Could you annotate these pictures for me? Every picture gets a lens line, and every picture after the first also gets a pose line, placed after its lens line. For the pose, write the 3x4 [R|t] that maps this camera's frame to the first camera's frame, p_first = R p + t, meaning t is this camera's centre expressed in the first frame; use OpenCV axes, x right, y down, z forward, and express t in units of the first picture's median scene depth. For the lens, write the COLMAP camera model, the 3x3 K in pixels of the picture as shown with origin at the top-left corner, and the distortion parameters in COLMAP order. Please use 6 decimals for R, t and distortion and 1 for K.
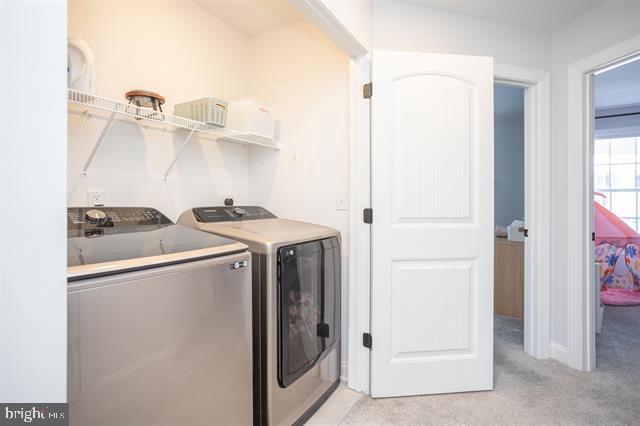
lens RADIAL K [[312.5, 0, 319.1], [0, 312.5, 210.4], [0, 0, 1]] dist [-0.030730, 0.017144]
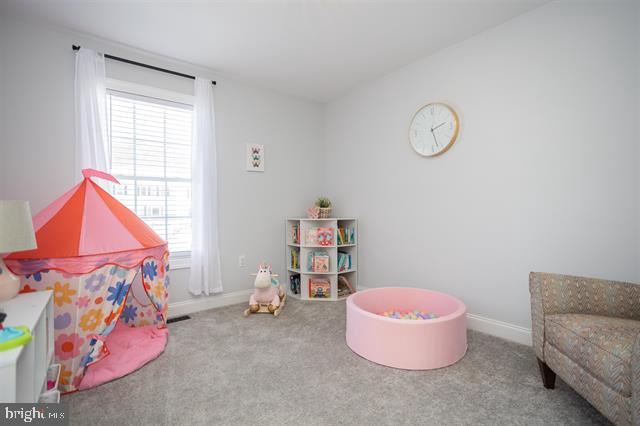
lens RADIAL K [[312.5, 0, 320.8], [0, 312.5, 211.6], [0, 0, 1]] dist [-0.030730, 0.017144]
pose [[0.364643, -0.001718, 0.931146, 0.564509], [0.017685, 0.999831, -0.005081, 0.024136], [-0.930979, 0.018320, 0.364612, 0.457546]]
